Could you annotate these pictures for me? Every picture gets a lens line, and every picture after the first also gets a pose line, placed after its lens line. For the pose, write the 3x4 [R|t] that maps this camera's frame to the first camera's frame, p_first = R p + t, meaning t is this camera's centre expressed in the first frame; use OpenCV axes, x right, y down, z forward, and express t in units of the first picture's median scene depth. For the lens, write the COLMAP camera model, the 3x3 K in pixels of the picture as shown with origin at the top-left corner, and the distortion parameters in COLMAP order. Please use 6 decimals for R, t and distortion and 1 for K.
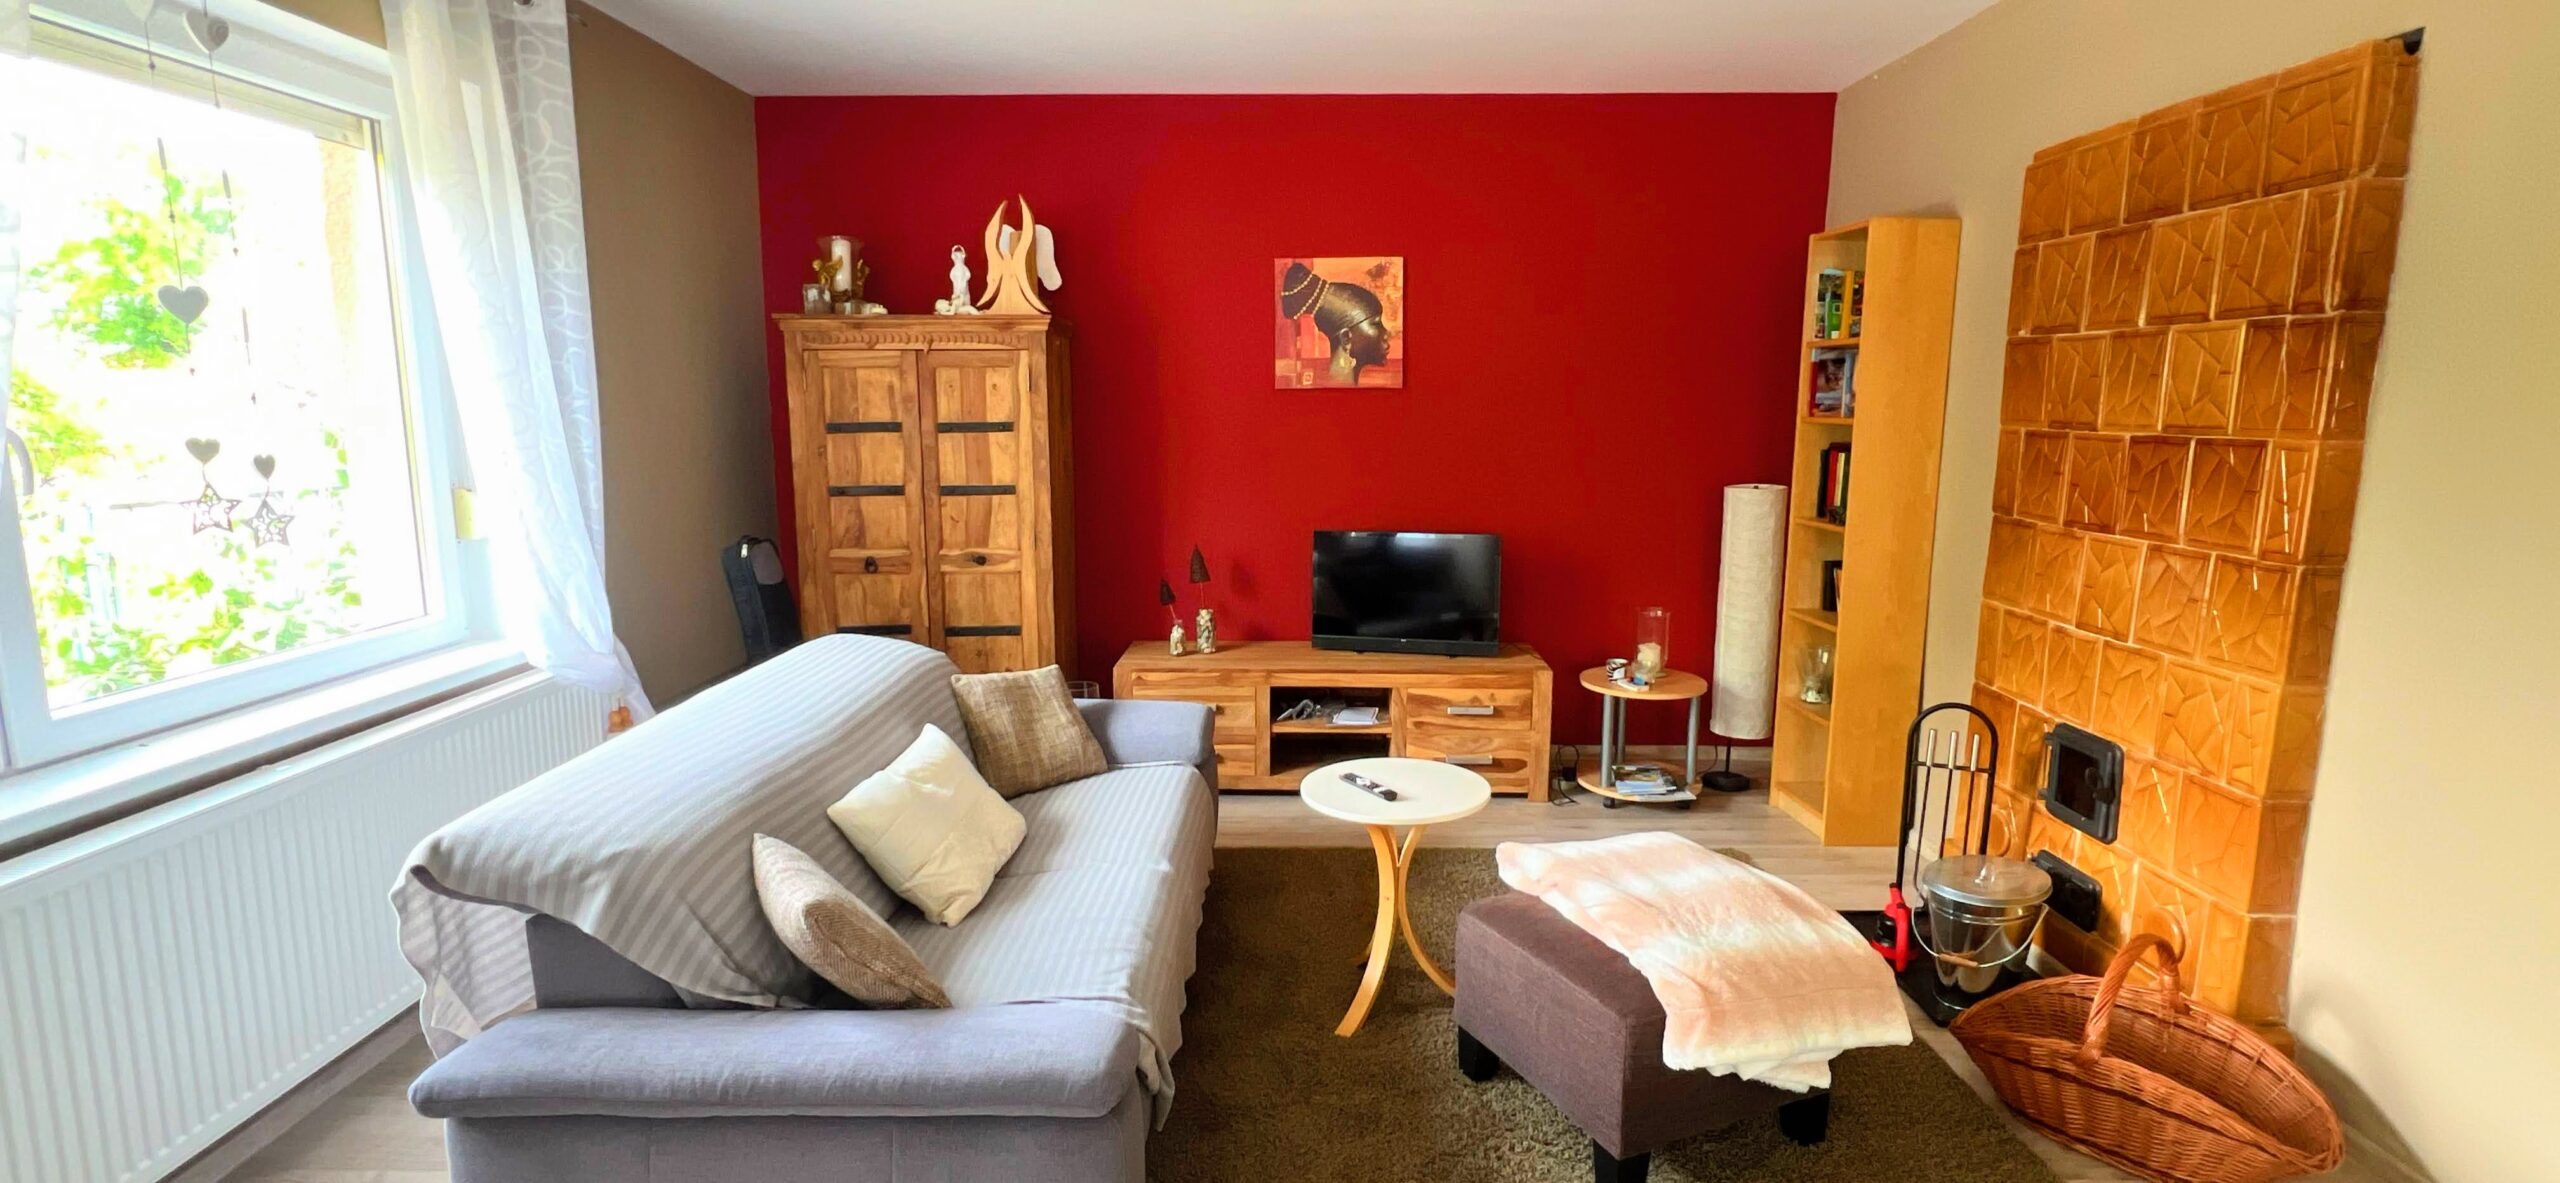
lens RADIAL K [[1185.4, 0, 1277.8], [0, 1185.4, 585.3], [0, 0, 1]] dist [-0.007179, 0.002663]
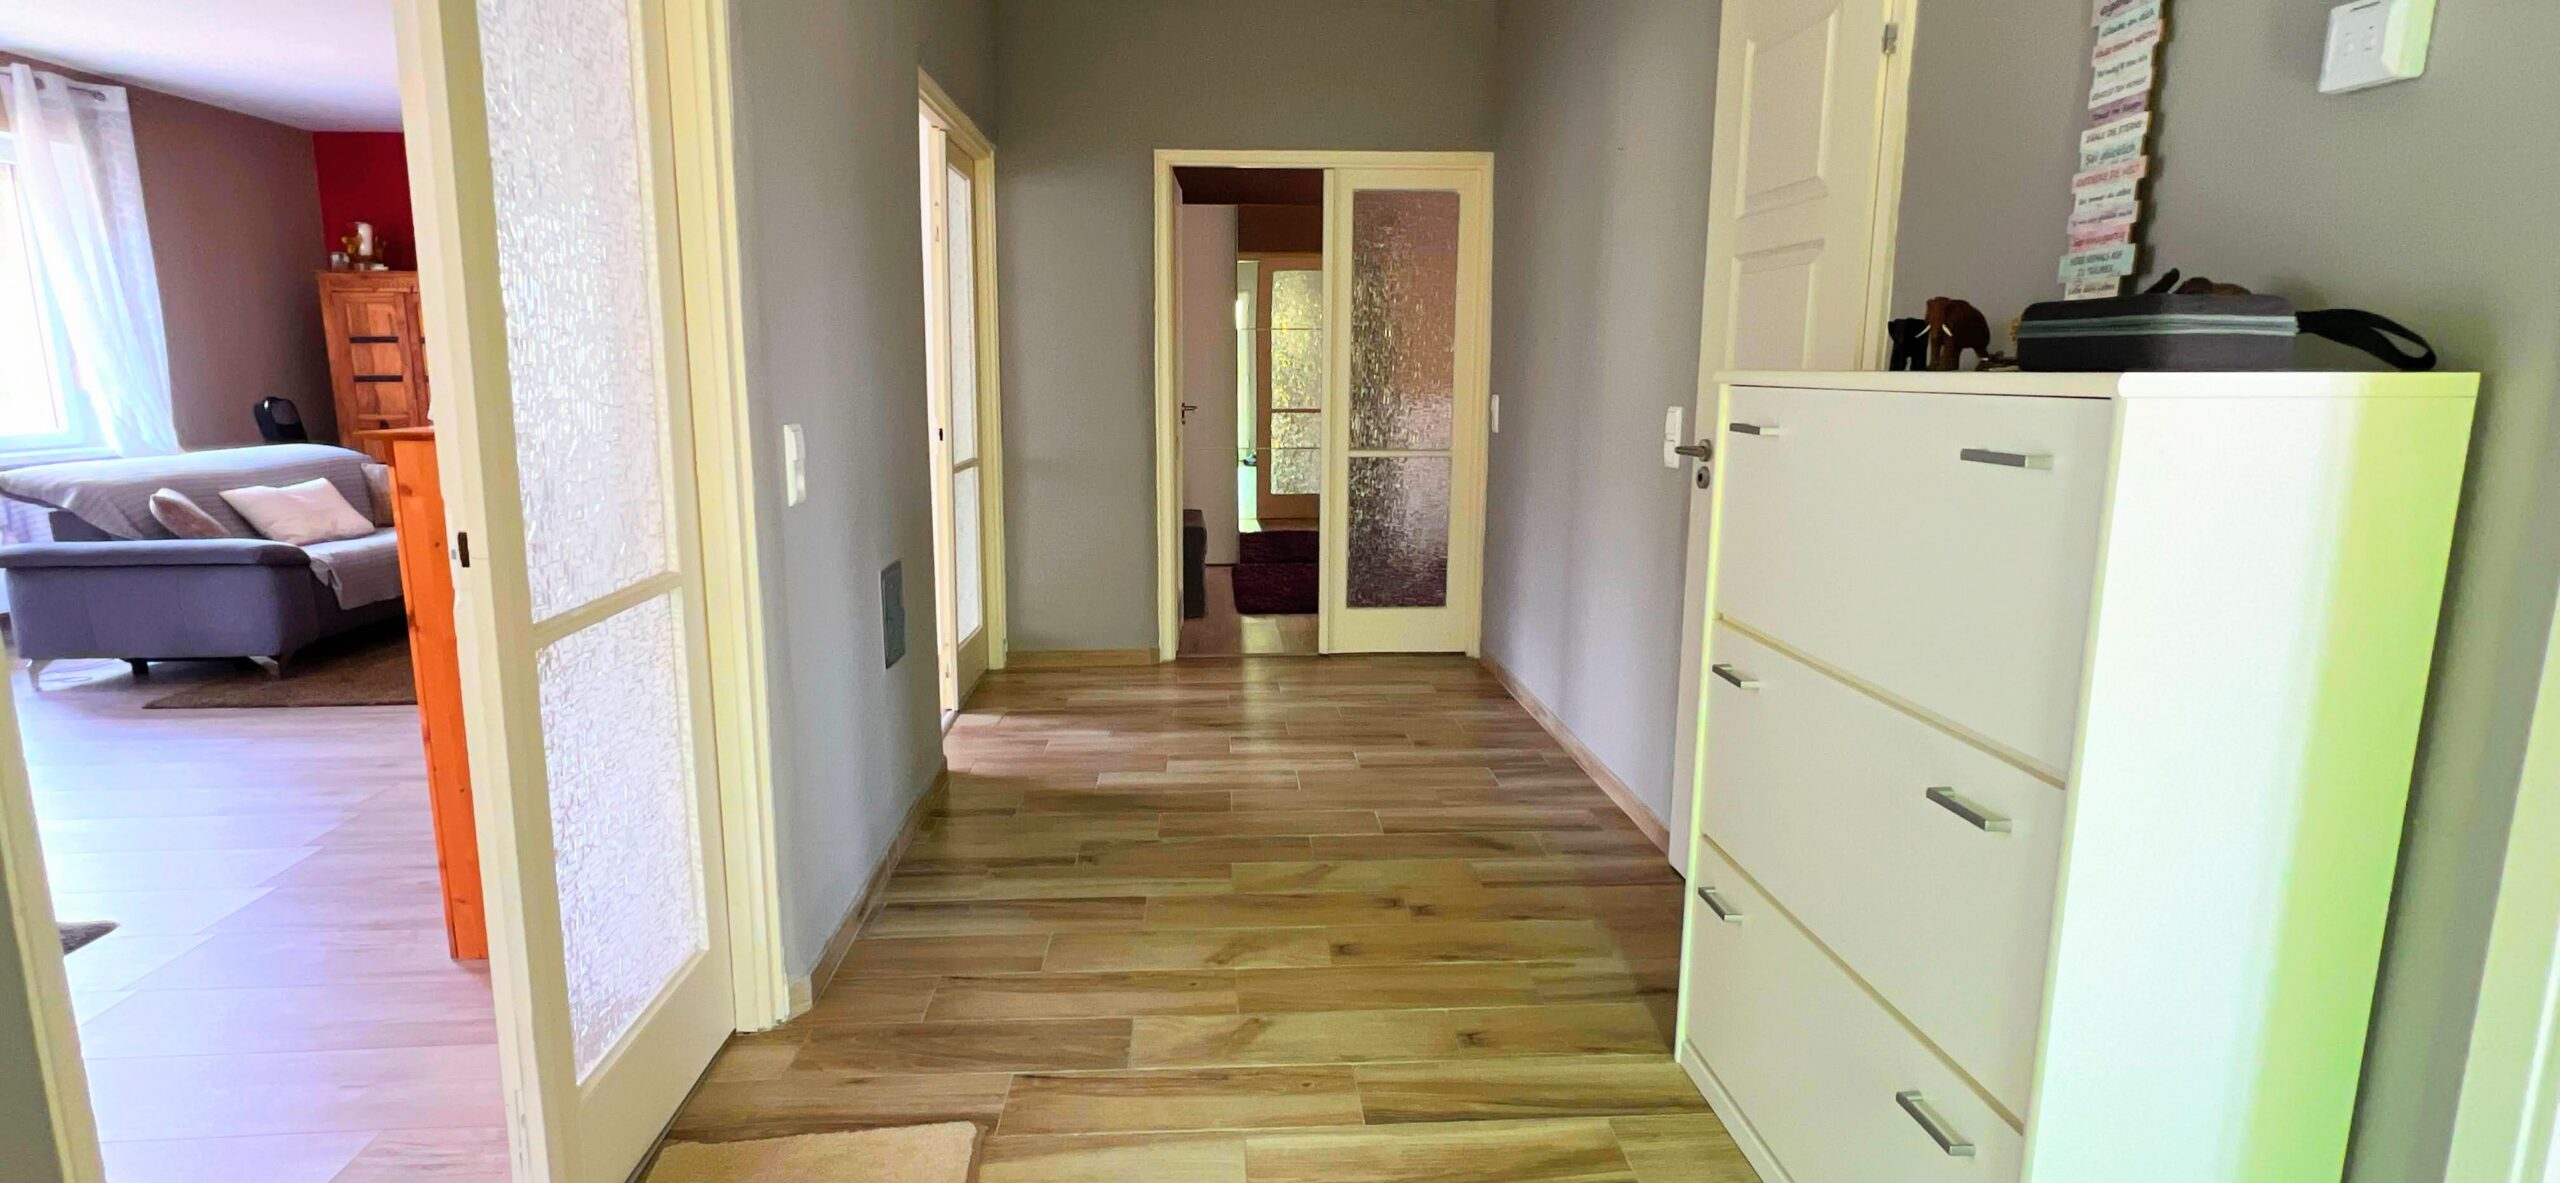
lens RADIAL K [[1185.4, 0, 1276.3], [0, 1185.4, 586.1], [0, 0, 1]] dist [-0.007179, 0.002663]
pose [[0.997571, -0.013744, 0.068294, 0.788825], [0.011806, 0.999518, 0.028708, 0.177524], [-0.068655, -0.027832, 0.997252, -0.737861]]
